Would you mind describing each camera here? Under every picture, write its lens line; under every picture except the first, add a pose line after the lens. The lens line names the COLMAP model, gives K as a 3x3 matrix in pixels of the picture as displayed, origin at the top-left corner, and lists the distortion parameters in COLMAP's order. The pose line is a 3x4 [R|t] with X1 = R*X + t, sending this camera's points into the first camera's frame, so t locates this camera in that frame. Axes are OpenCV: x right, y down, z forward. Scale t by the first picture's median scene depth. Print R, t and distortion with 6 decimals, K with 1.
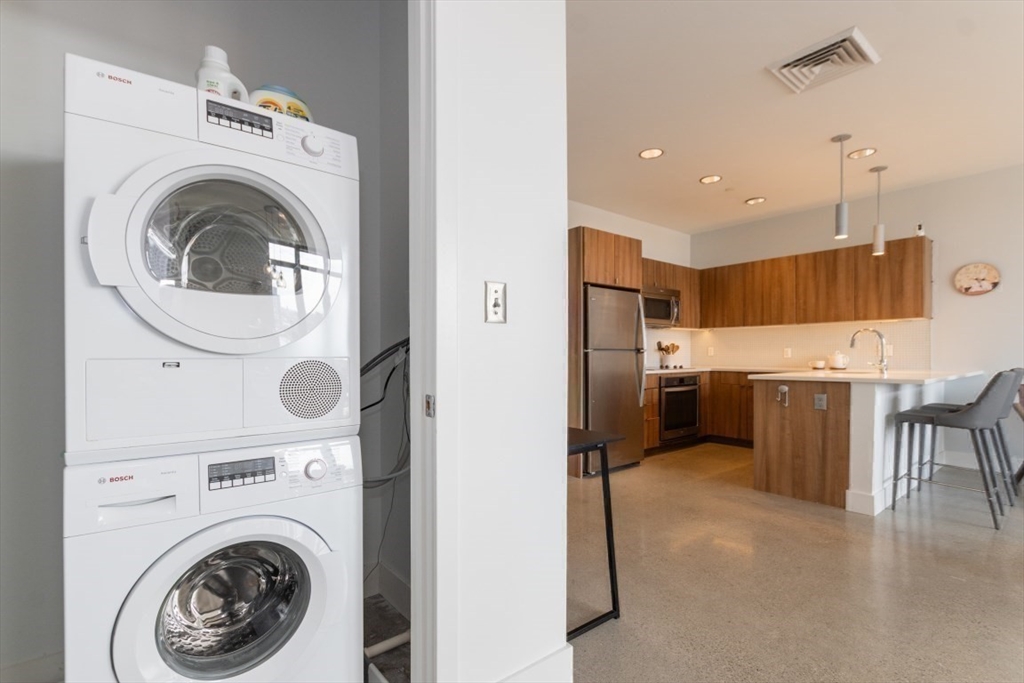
lens RADIAL K [[450.6, 0, 513.6], [0, 450.6, 354.1], [0, 0, 1]] dist [-0.001478, -0.000400]
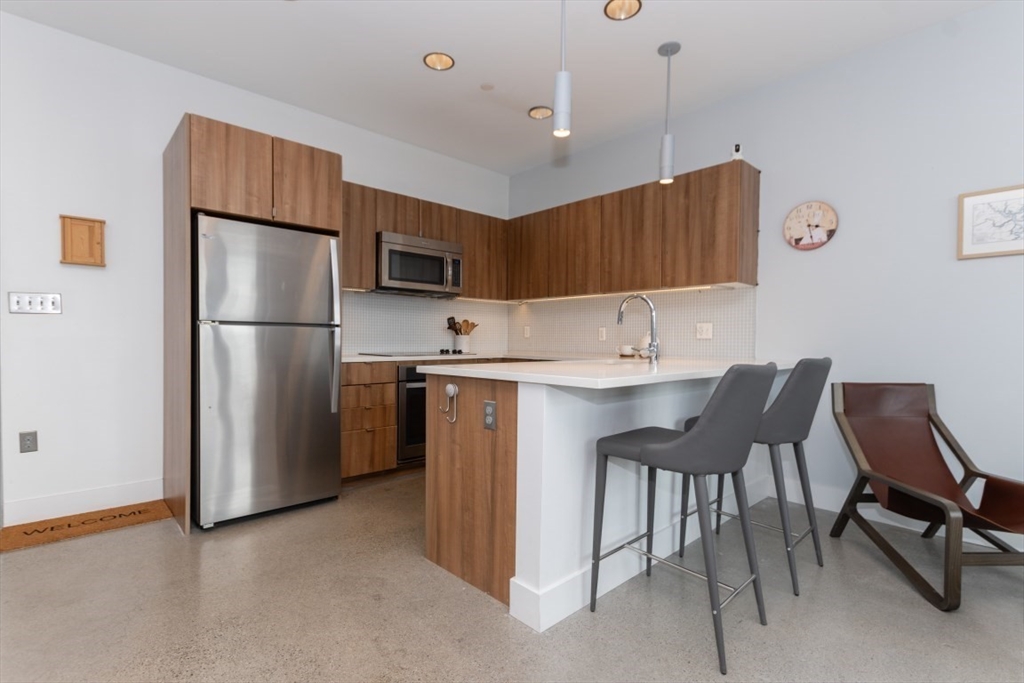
lens RADIAL K [[479.6, 0, 511.1], [0, 479.6, 349.3], [0, 0, 1]] dist [-0.002106, -0.000370]
pose [[0.995039, 0.009324, 0.099051, 0.458980], [-0.011616, 0.999677, 0.022588, 0.007316], [-0.098809, -0.023626, 0.994826, 0.287568]]
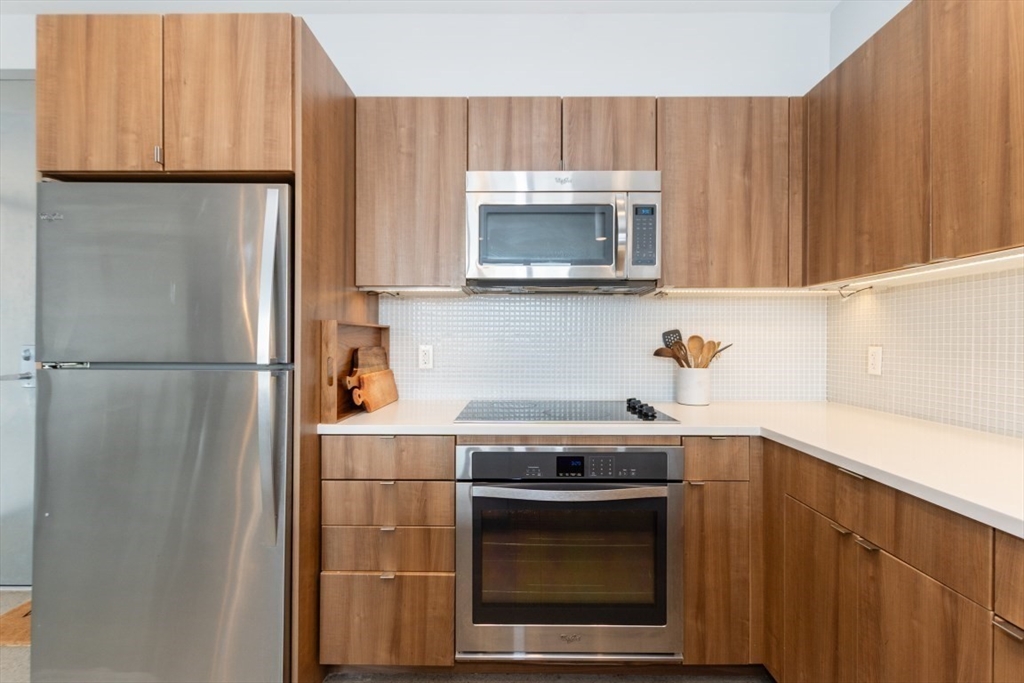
lens RADIAL K [[448.4, 0, 512.0], [0, 448.4, 341.5], [0, 0, 1]] dist [0.001438, 0.000180]
pose [[0.785862, 0.005080, -0.618381, 0.595941], [-0.005090, 0.999986, 0.001746, -0.025358], [0.618381, 0.001776, 0.785876, 0.846012]]
